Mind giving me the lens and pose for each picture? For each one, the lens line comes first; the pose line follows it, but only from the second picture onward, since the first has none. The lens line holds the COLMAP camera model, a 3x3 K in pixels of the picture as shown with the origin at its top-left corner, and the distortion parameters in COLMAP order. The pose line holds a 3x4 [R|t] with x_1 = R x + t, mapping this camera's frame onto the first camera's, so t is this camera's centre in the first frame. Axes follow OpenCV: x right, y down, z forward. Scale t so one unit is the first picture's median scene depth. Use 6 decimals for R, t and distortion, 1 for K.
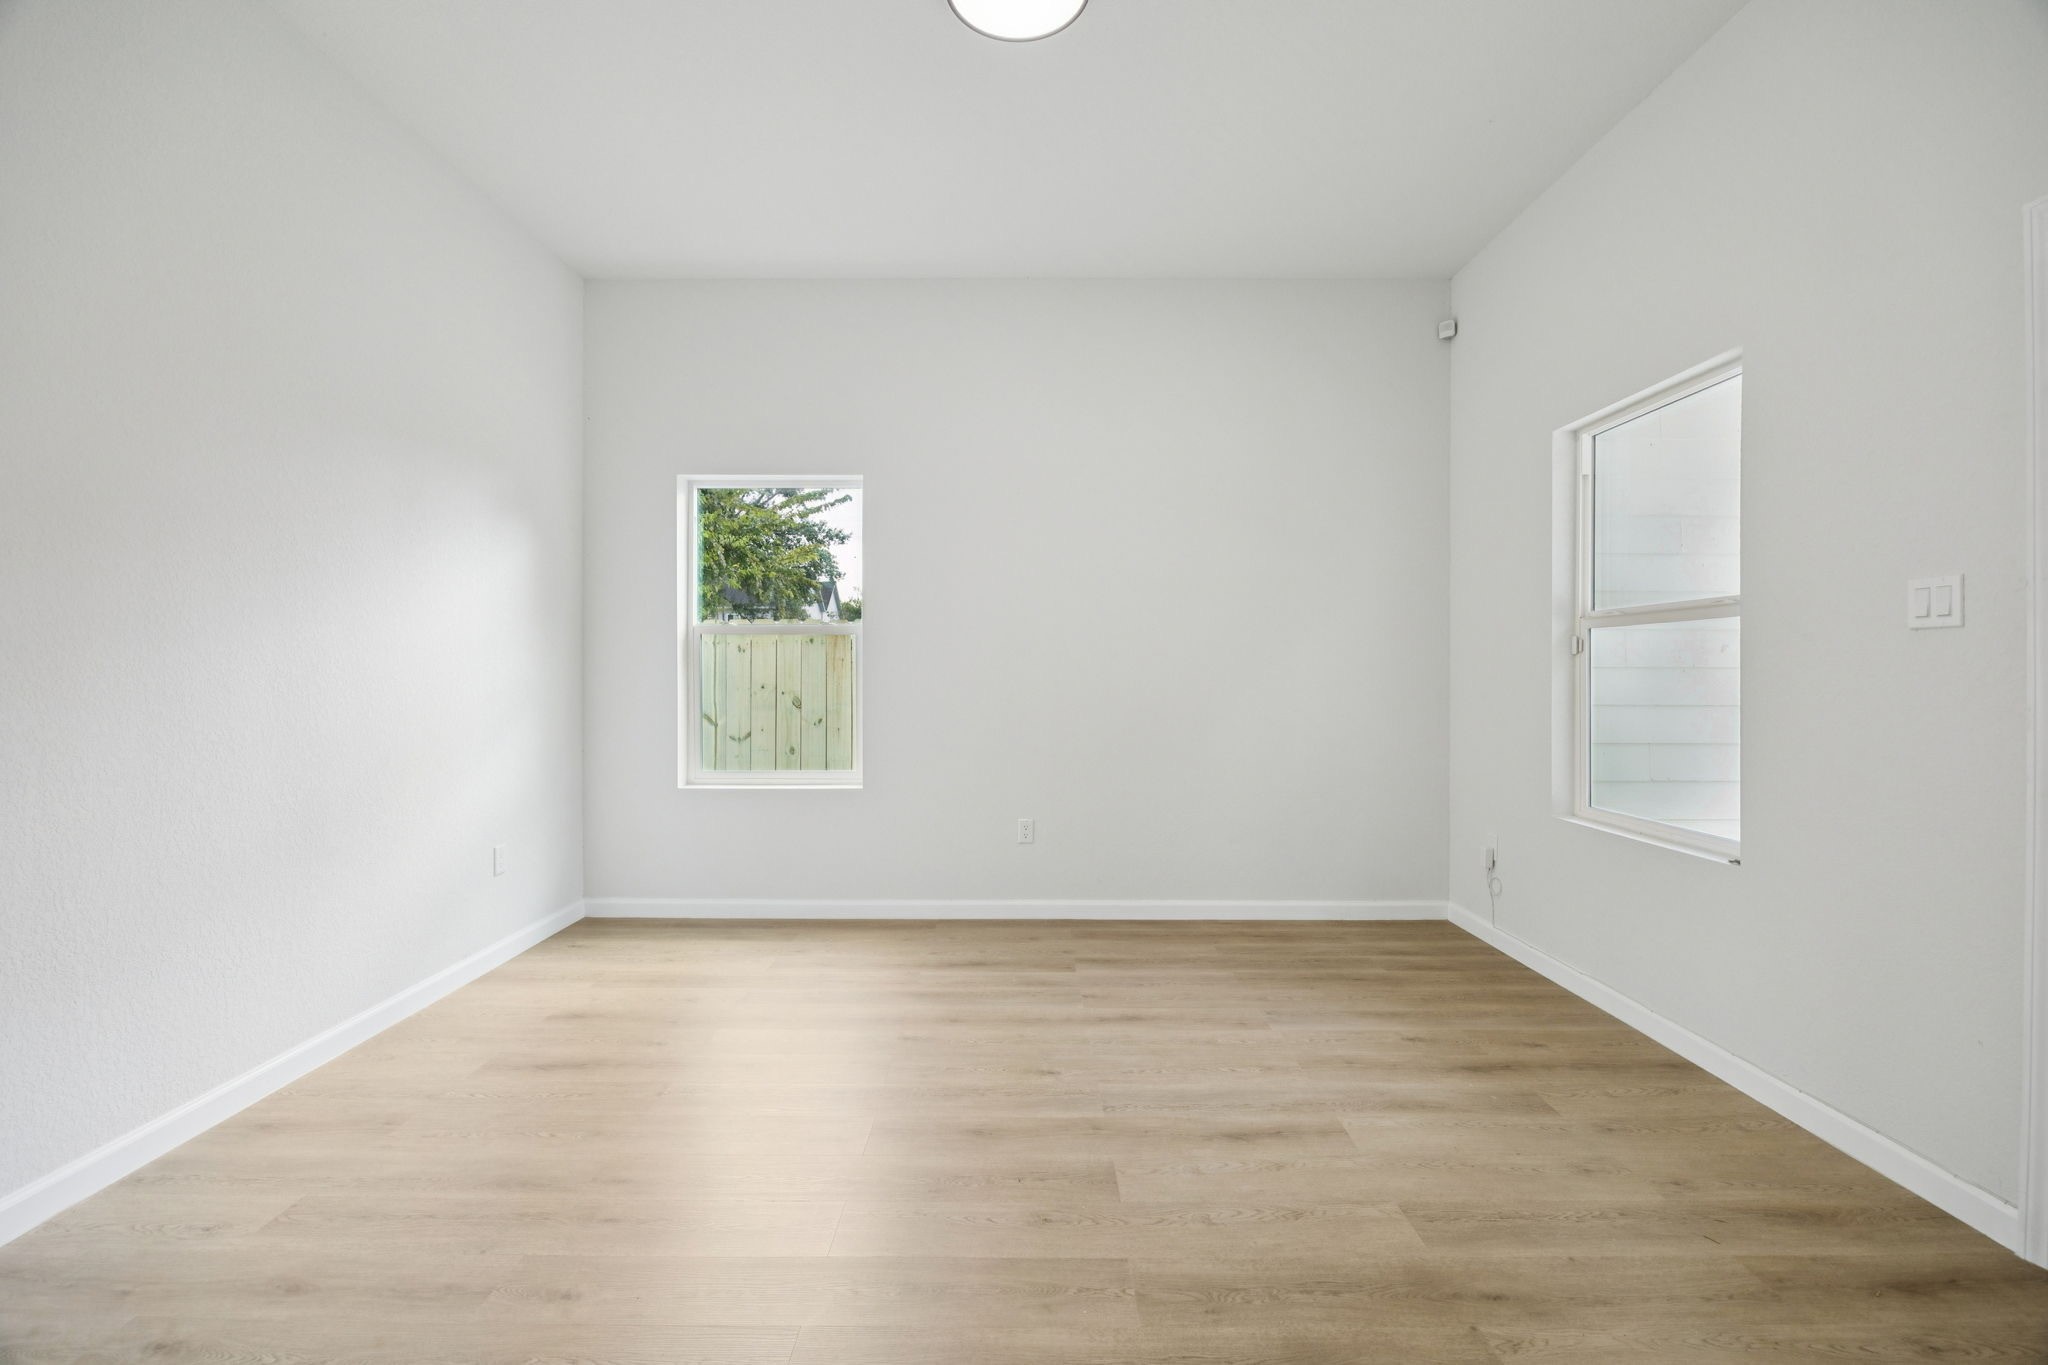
lens RADIAL K [[857.4, 0, 1021.1], [0, 857.4, 674.0], [0, 0, 1]] dist [-0.012699, 0.000185]
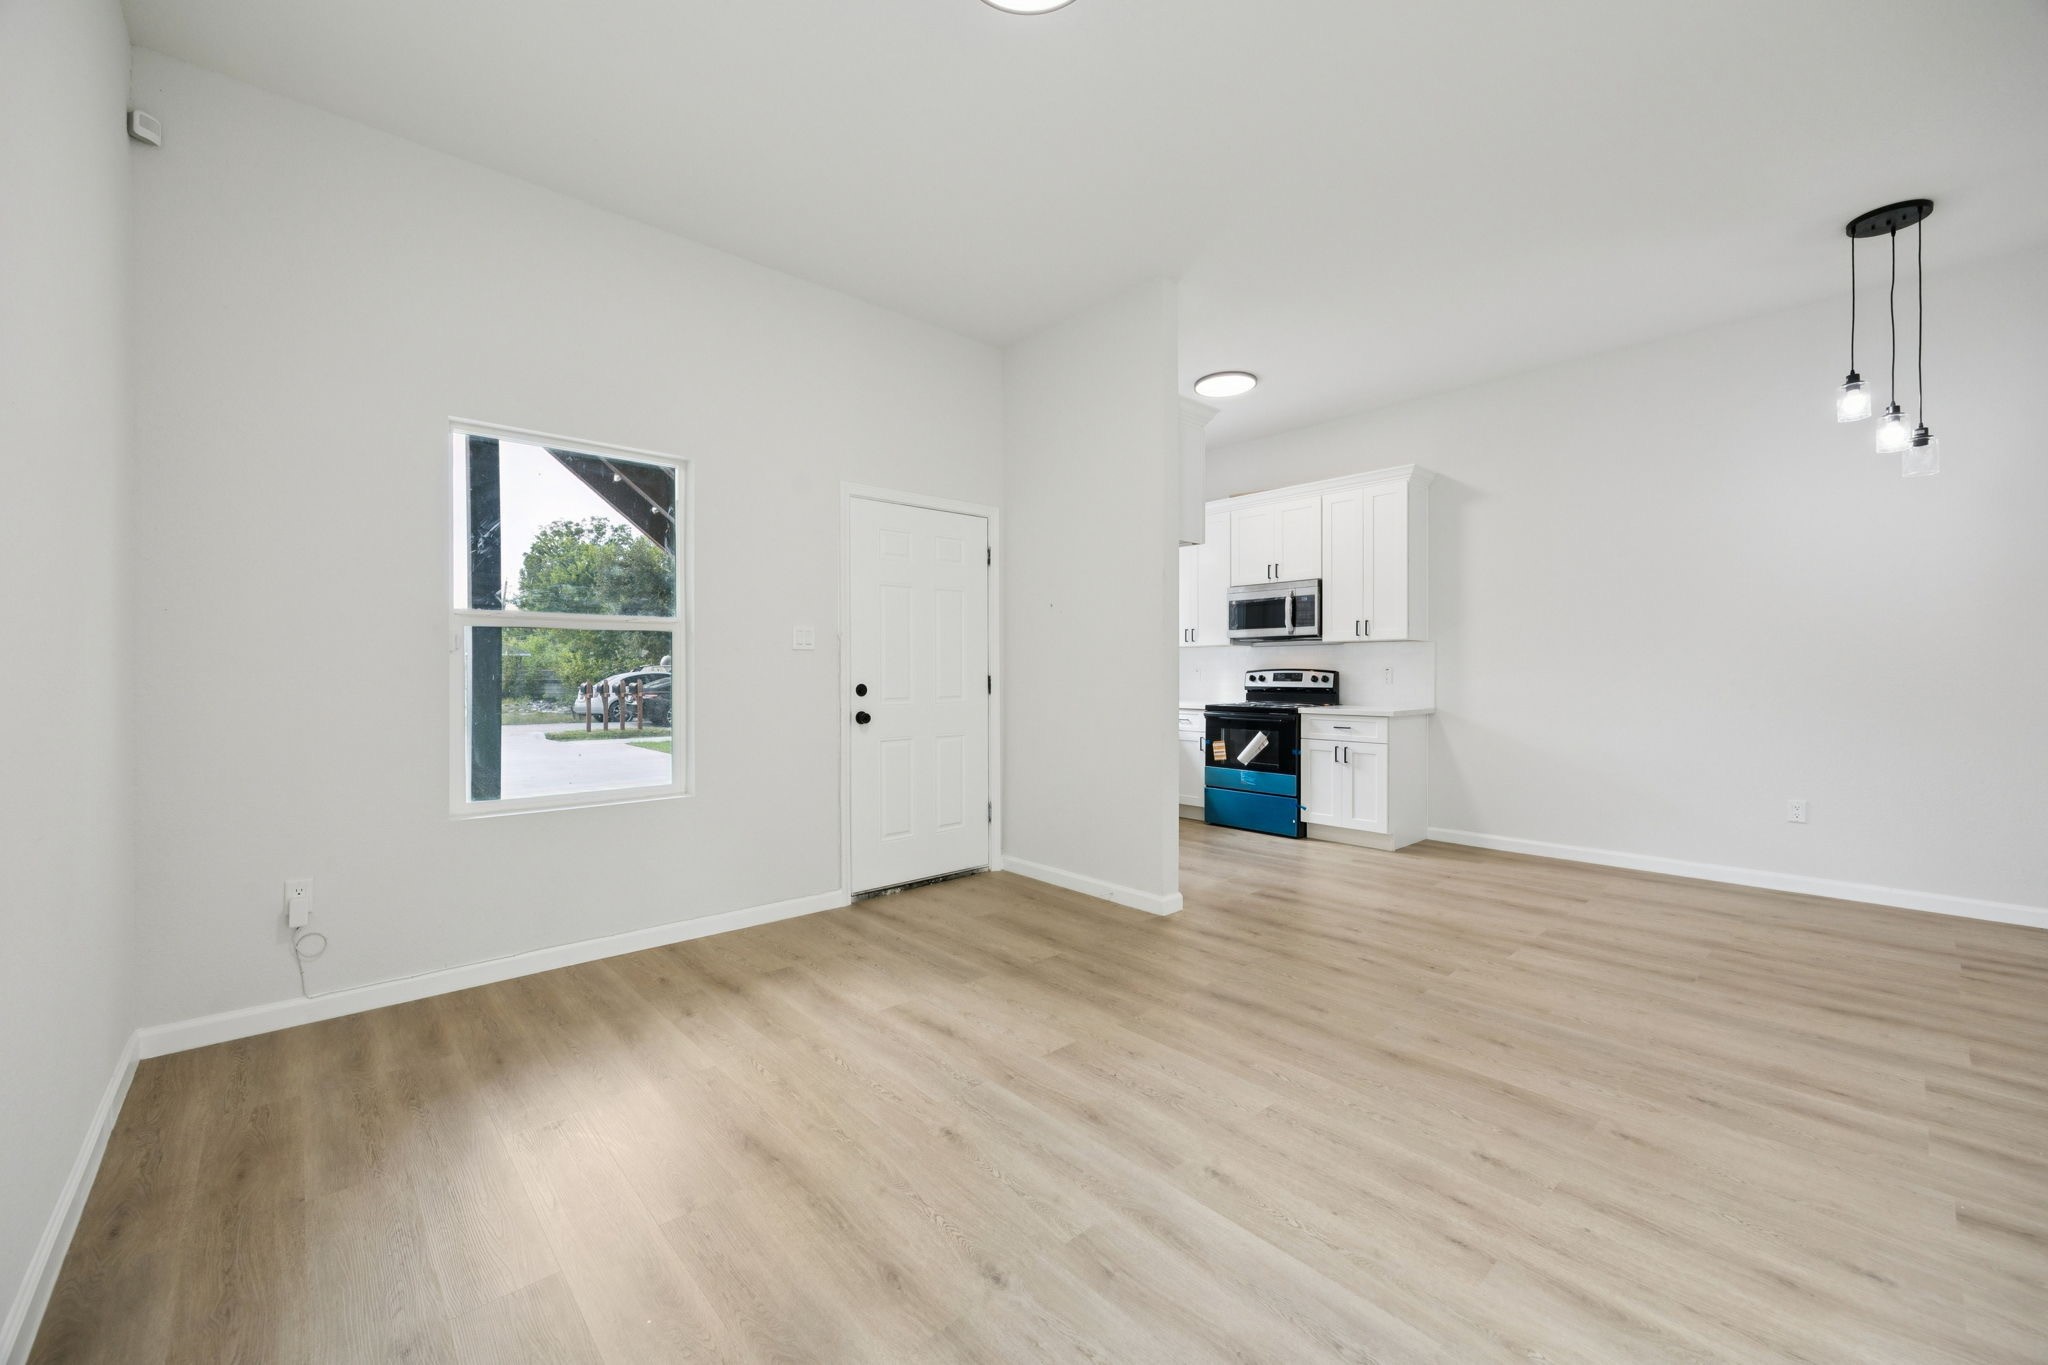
lens RADIAL K [[805.6, 0, 1020.4], [0, 805.6, 670.6], [0, 0, 1]] dist [0.003714, 0.000085]
pose [[-0.674429, 0.000079, 0.738340, -0.474931], [-0.000489, 1.000000, -0.000554, -0.000233], [-0.738340, -0.000735, -0.674429, 1.153749]]
